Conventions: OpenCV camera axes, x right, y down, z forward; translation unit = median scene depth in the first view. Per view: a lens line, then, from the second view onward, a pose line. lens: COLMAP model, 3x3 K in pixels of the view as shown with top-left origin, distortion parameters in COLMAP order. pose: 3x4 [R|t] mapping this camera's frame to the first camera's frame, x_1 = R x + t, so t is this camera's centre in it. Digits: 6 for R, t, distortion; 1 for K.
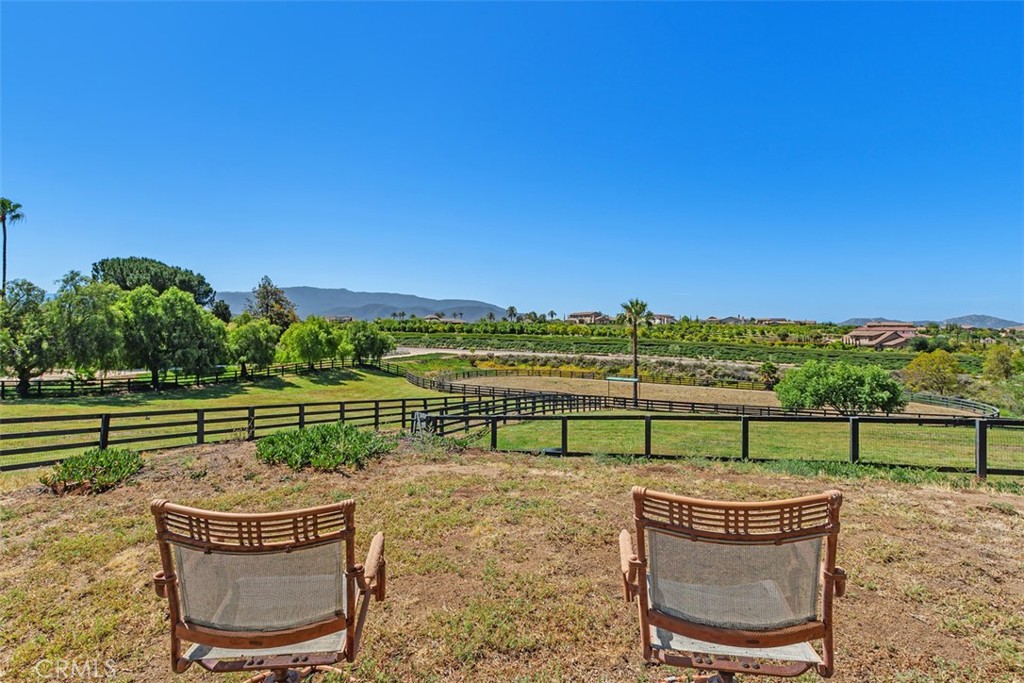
lens RADIAL K [[455.5, 0, 512.0], [0, 455.5, 328.2], [0, 0, 1]] dist [-0.030140, 0.000050]
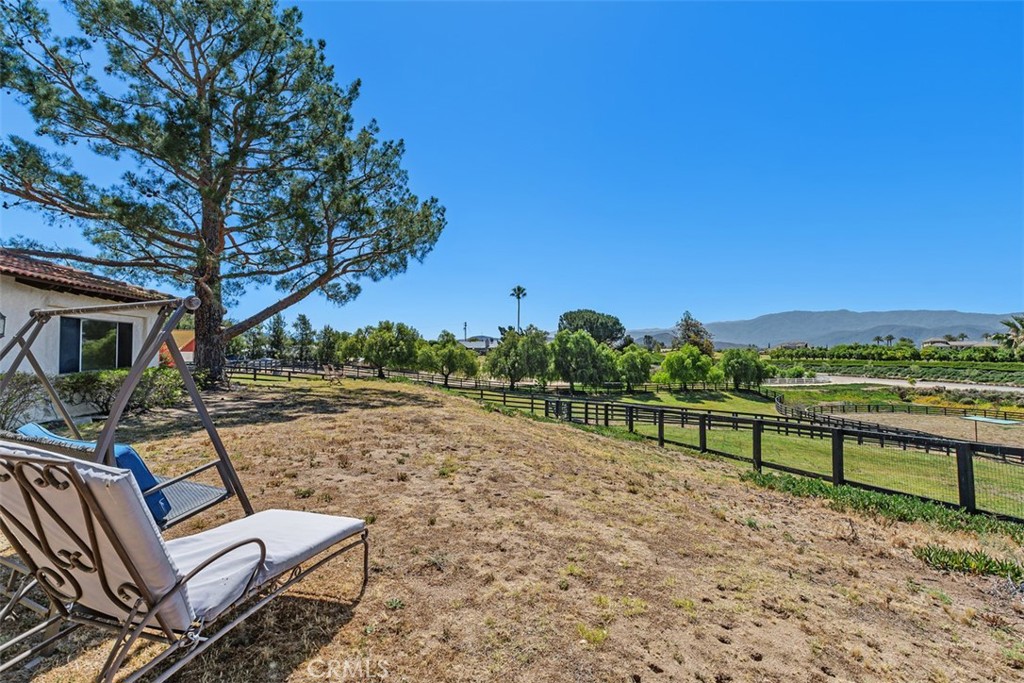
lens RADIAL K [[475.2, 0, 512.0], [0, 475.2, 341.5], [0, 0, 1]] dist [-0.000550, -0.000108]
pose [[0.535242, -0.032646, -0.844068, 0.408683], [0.005908, 0.999373, -0.034906, 0.005443], [0.844678, 0.013696, 0.535100, -0.070870]]
